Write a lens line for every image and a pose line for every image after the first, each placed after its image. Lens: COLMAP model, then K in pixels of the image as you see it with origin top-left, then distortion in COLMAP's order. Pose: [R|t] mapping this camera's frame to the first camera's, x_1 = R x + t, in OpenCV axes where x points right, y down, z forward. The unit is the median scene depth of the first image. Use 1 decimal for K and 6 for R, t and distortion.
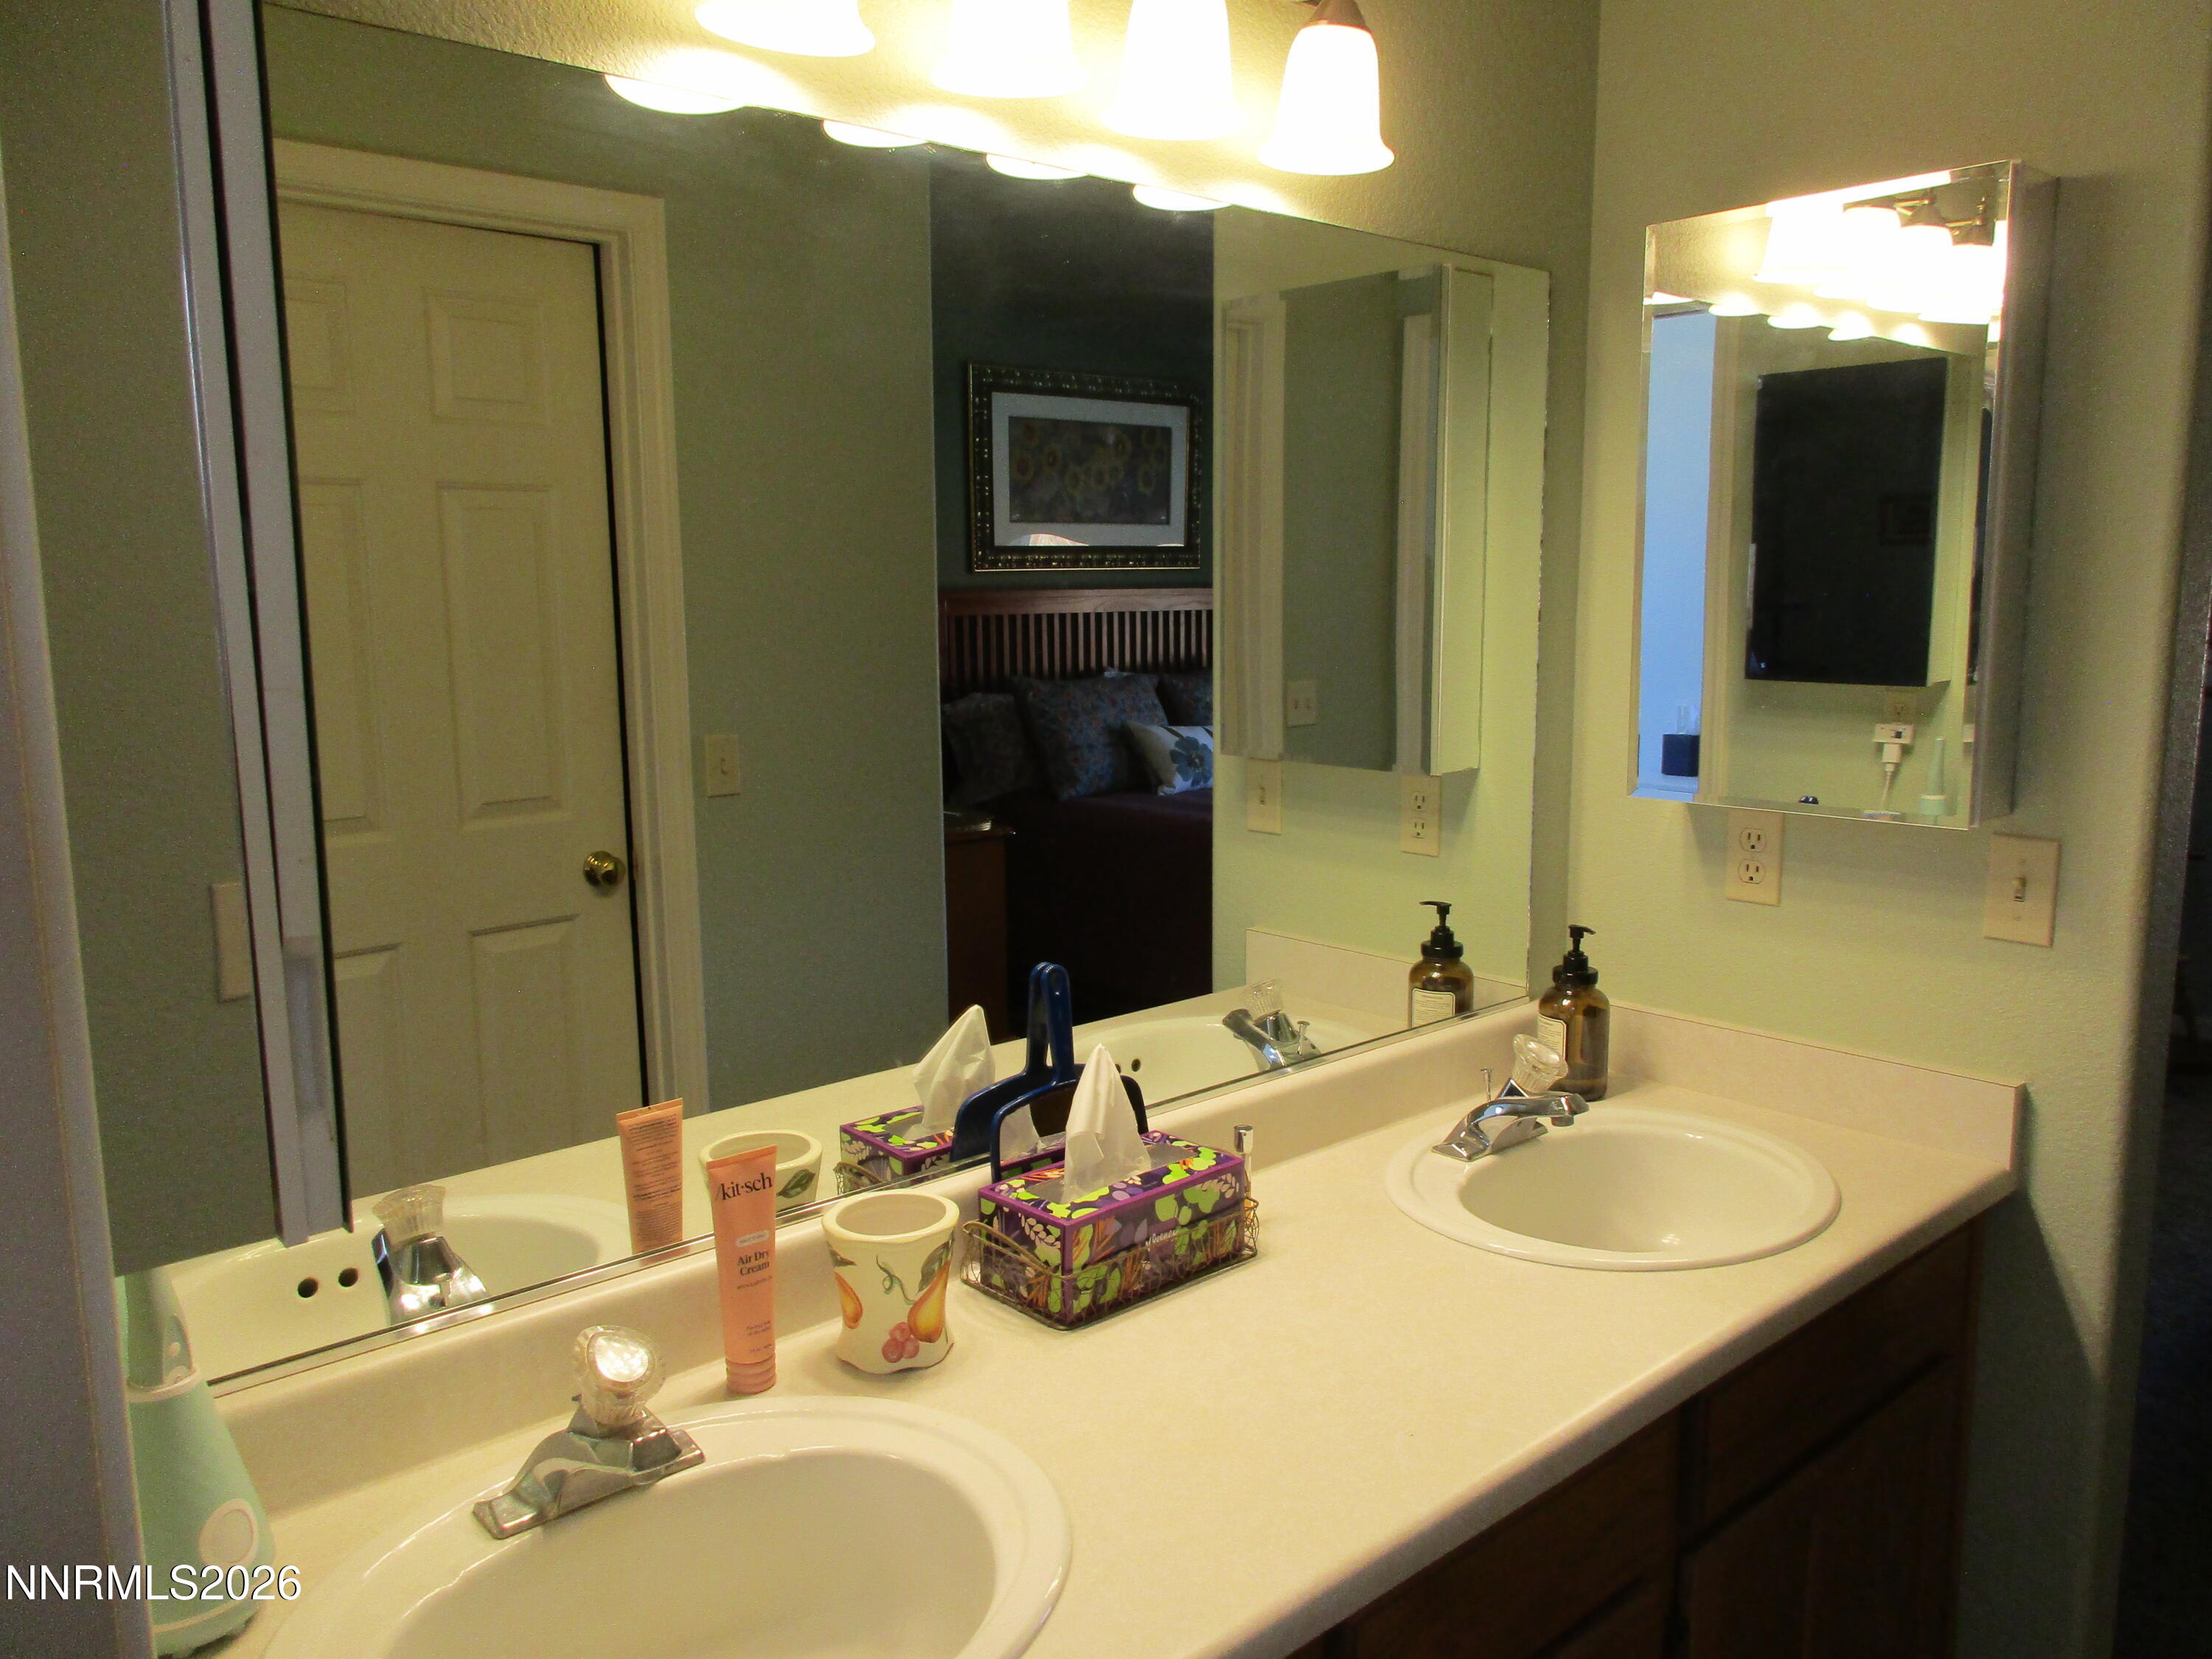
lens RADIAL K [[1722.6, 0, 1107.9], [0, 1722.6, 832.5], [0, 0, 1]] dist [0.003639, 0.002925]
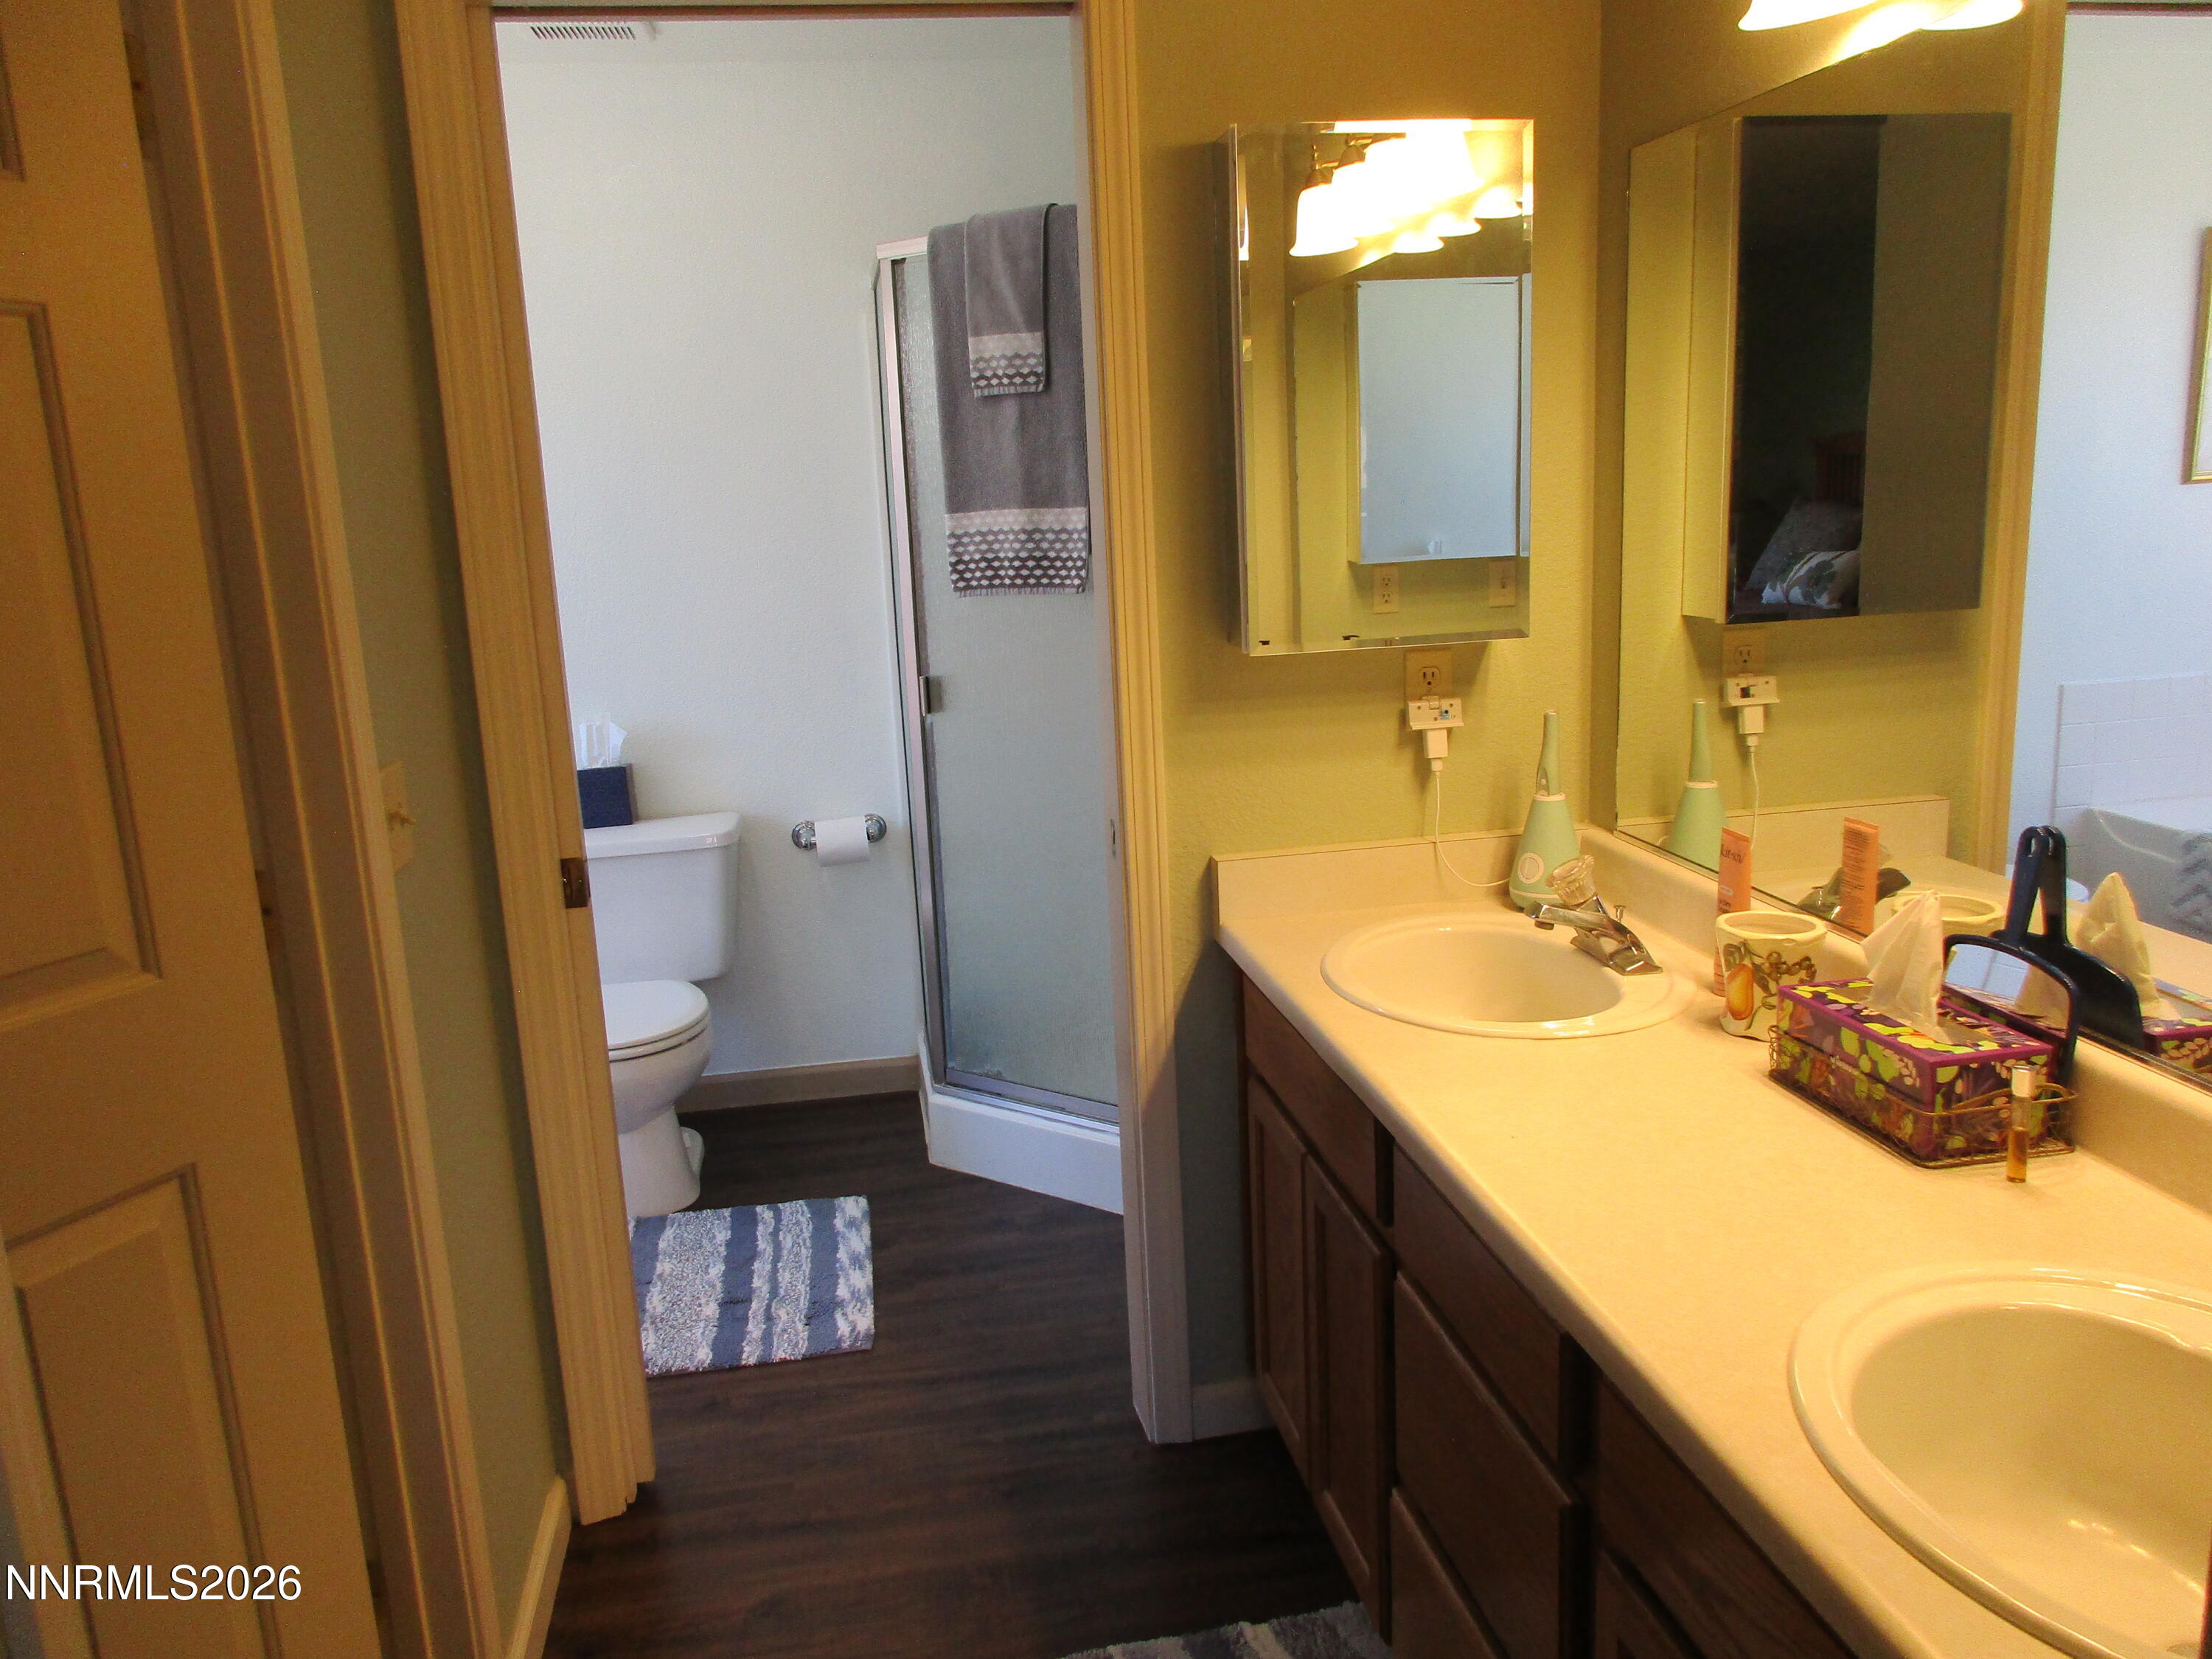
lens RADIAL K [[1722.6, 0, 1107.2], [0, 1722.6, 833.2], [0, 0, 1]] dist [0.003639, 0.002925]
pose [[-0.537666, 0.206838, -0.817394, 1.101286], [-0.074987, 0.953872, 0.290698, -0.172041], [0.839817, 0.217593, -0.497354, 1.111327]]
